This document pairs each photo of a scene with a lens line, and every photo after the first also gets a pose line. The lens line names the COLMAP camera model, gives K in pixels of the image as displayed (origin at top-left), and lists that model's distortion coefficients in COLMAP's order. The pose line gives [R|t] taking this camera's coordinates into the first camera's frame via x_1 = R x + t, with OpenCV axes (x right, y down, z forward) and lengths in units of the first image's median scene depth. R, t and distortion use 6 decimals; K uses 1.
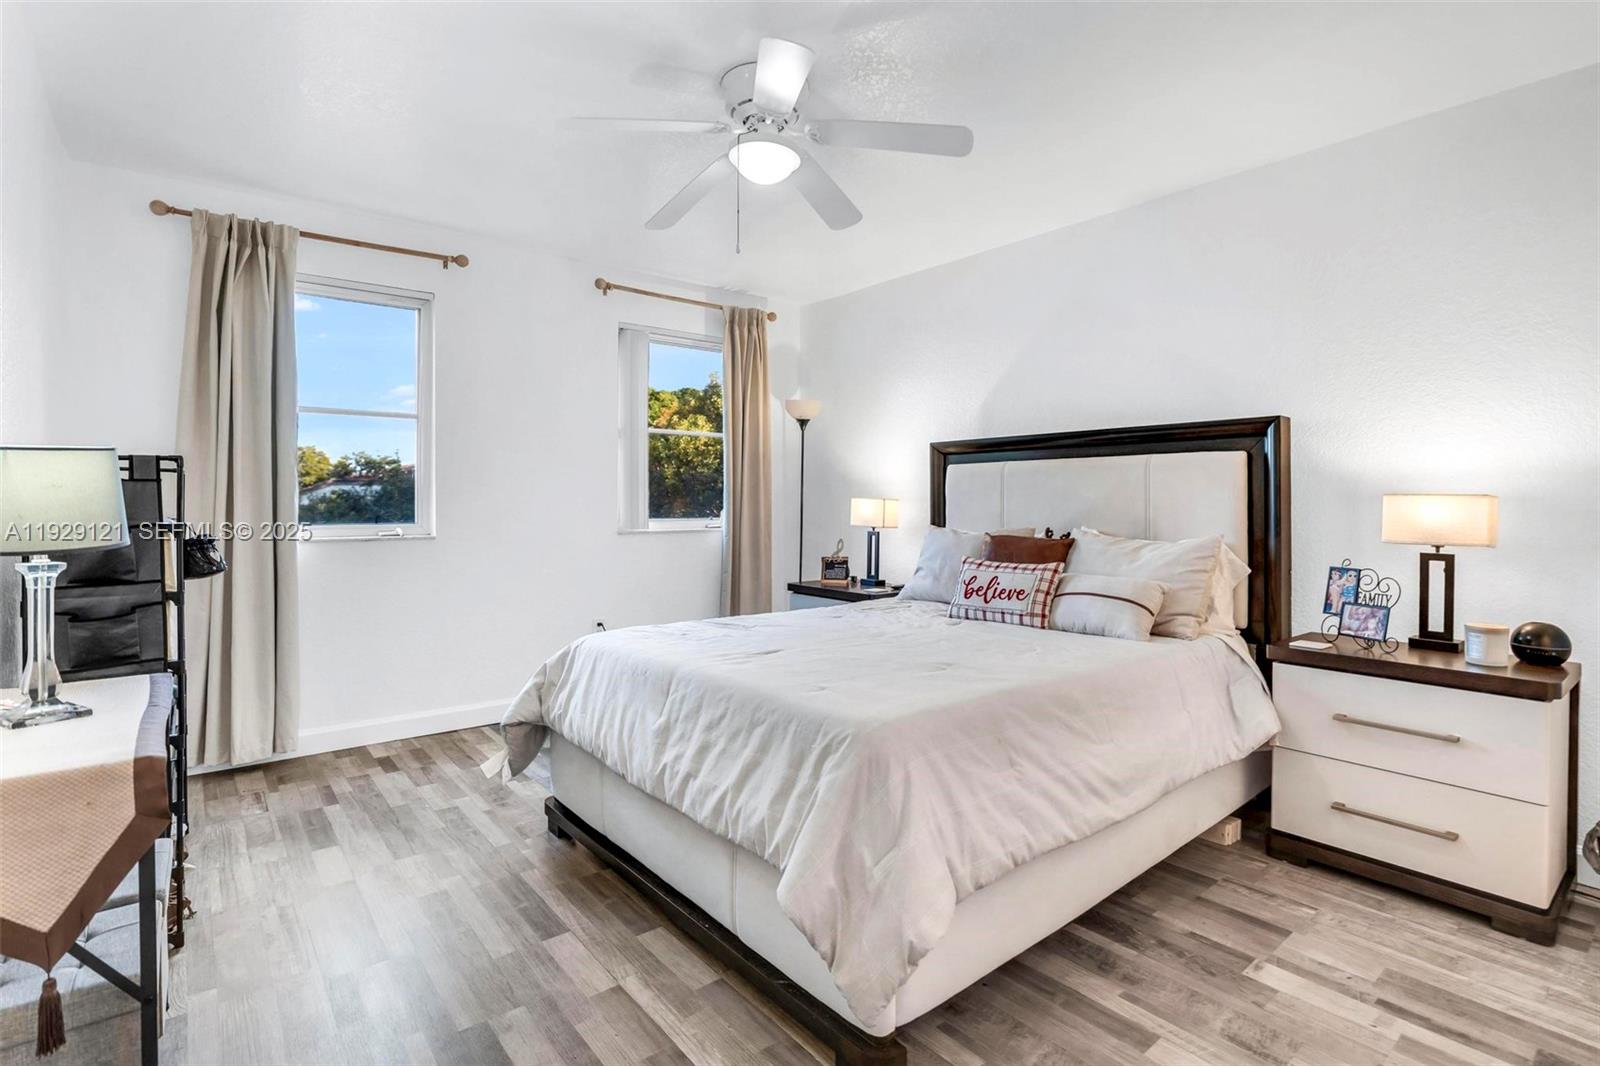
lens RADIAL K [[759.4, 0, 782.6], [0, 759.4, 512.5], [0, 0, 1]] dist [-0.019898, 0.000833]
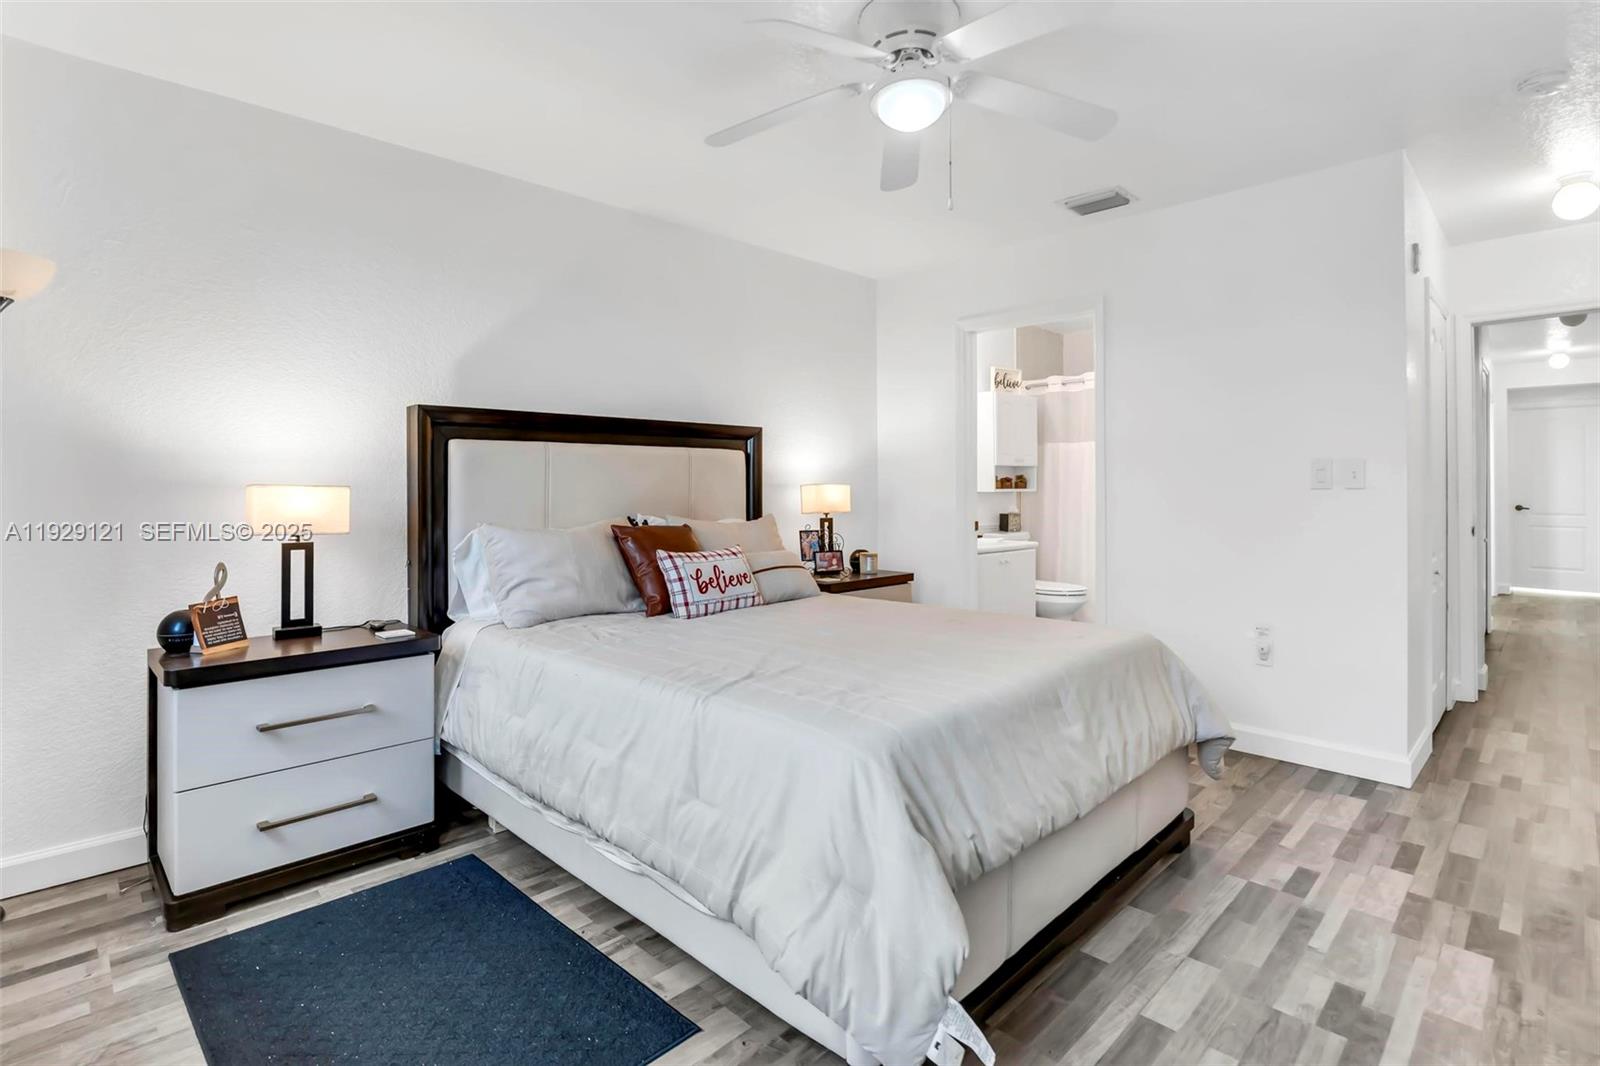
lens RADIAL K [[845.7, 0, 798.9], [0, 845.7, 481.4], [0, 0, 1]] dist [0.012206, -0.000154]
pose [[-0.154934, 0.009328, 0.987881, -0.613603], [0.022369, 0.999732, -0.005931, -0.010894], [-0.987671, 0.021179, -0.155102, 0.806374]]
